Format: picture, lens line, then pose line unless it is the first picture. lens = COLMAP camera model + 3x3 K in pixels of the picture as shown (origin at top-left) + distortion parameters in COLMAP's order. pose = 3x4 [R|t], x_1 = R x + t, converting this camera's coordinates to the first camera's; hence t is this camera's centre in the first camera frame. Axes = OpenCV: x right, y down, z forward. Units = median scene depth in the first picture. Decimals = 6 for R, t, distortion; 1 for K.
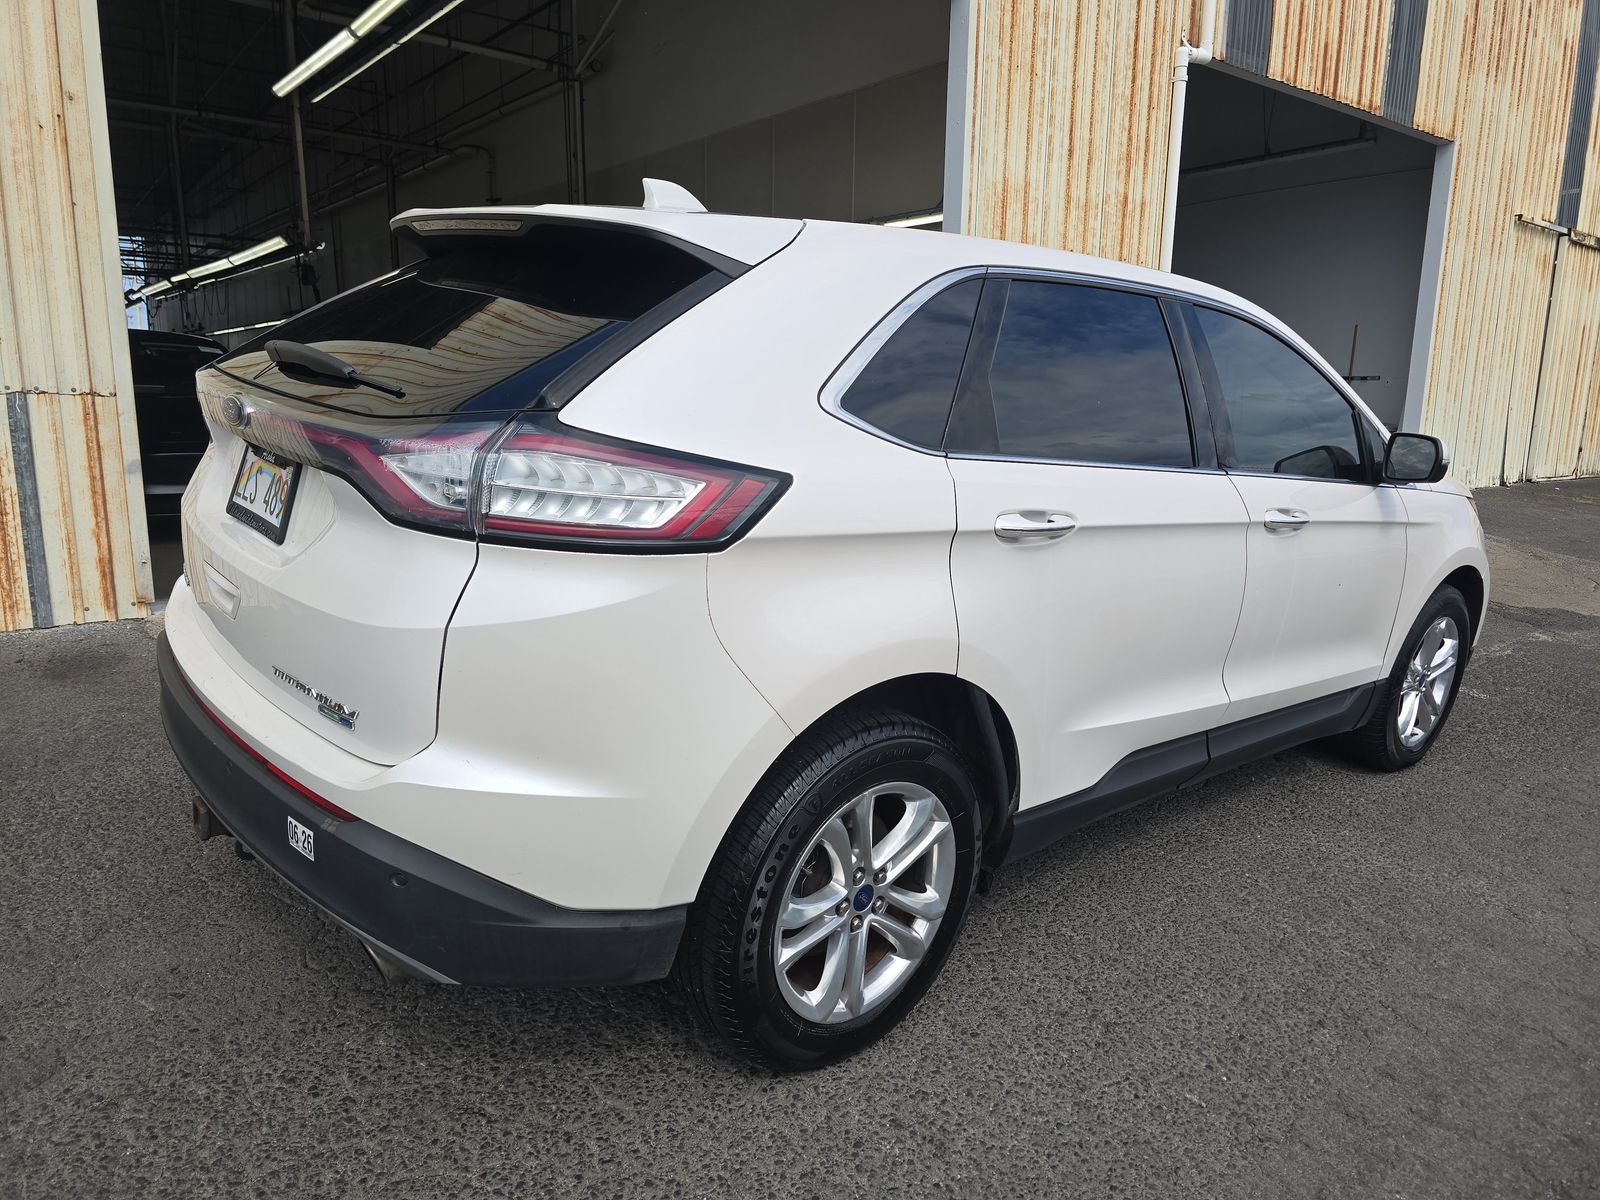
lens RADIAL K [[1038.7, 0, 805.4], [0, 1038.7, 601.0], [0, 0, 1]] dist [0.022430, -0.026701]
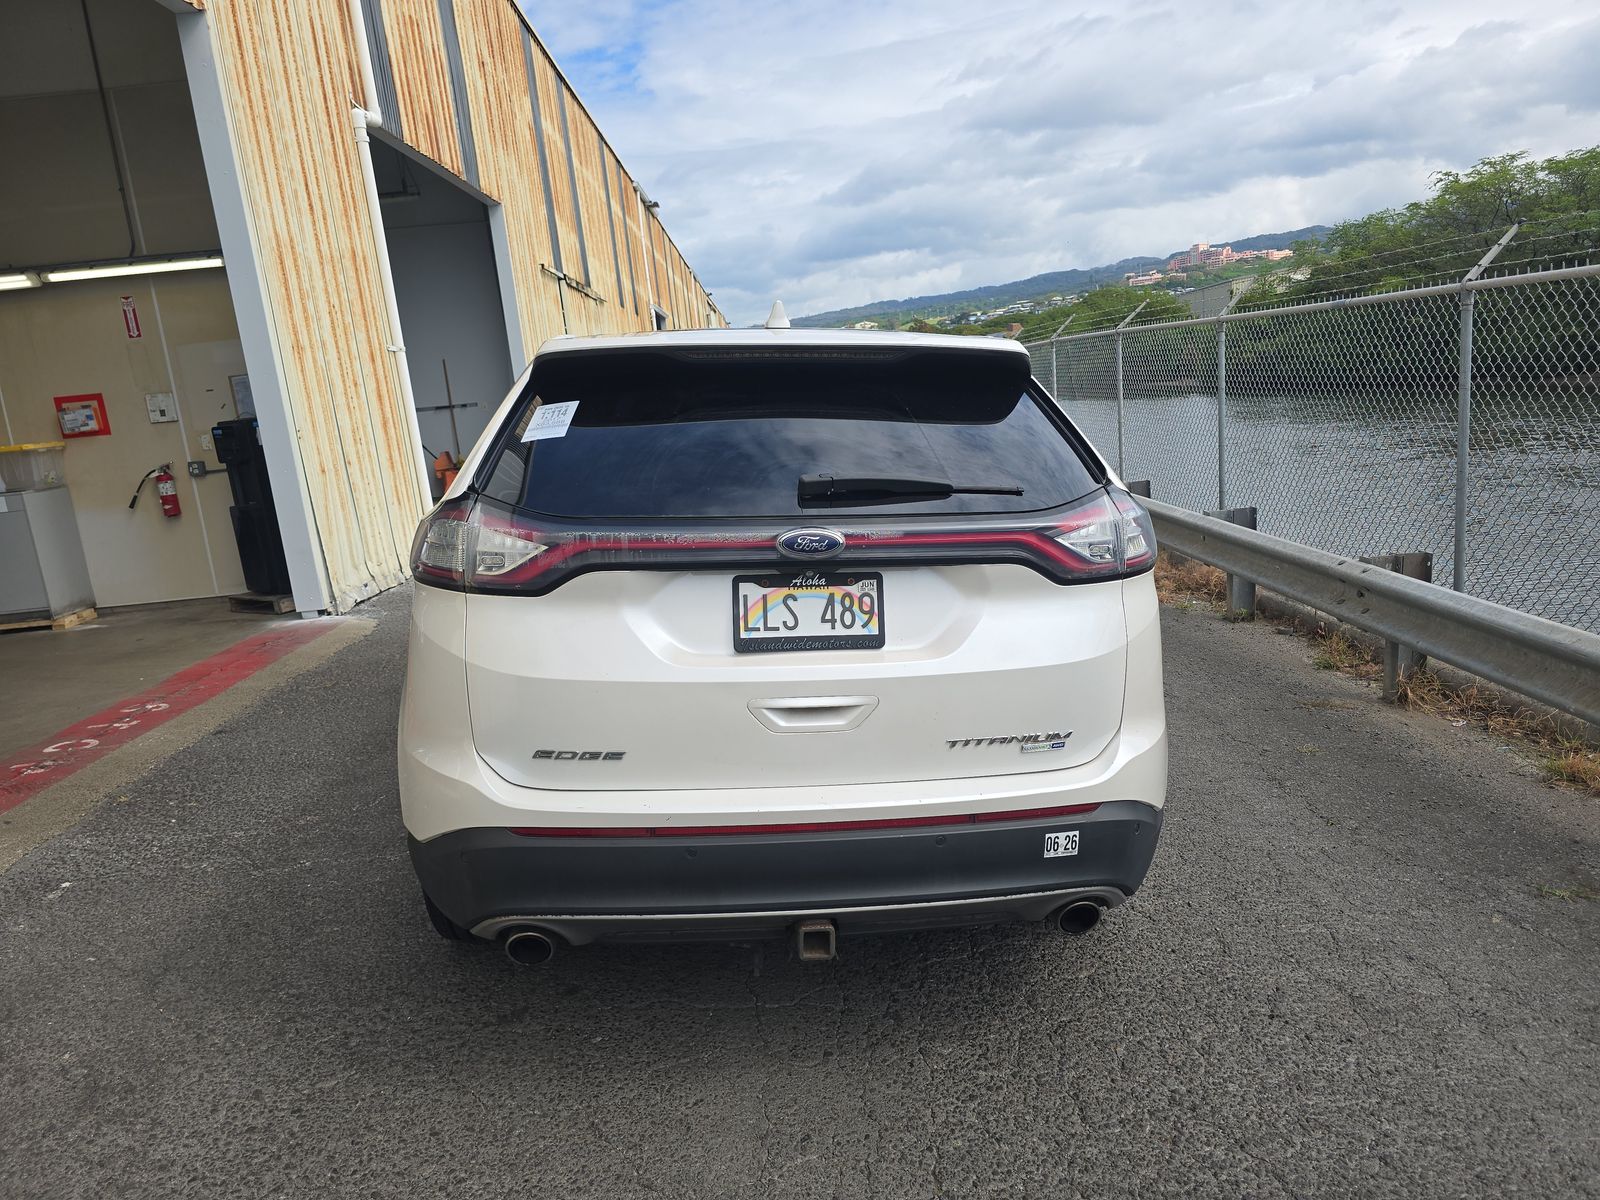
lens RADIAL K [[1038.7, 0, 805.4], [0, 1038.7, 601.0], [0, 0, 1]] dist [0.022430, -0.026701]
pose [[0.593507, -0.235581, 0.769579, -0.245221], [0.255291, 0.961928, 0.097579, -0.040660], [-0.763267, 0.138553, 0.631052, 0.061567]]
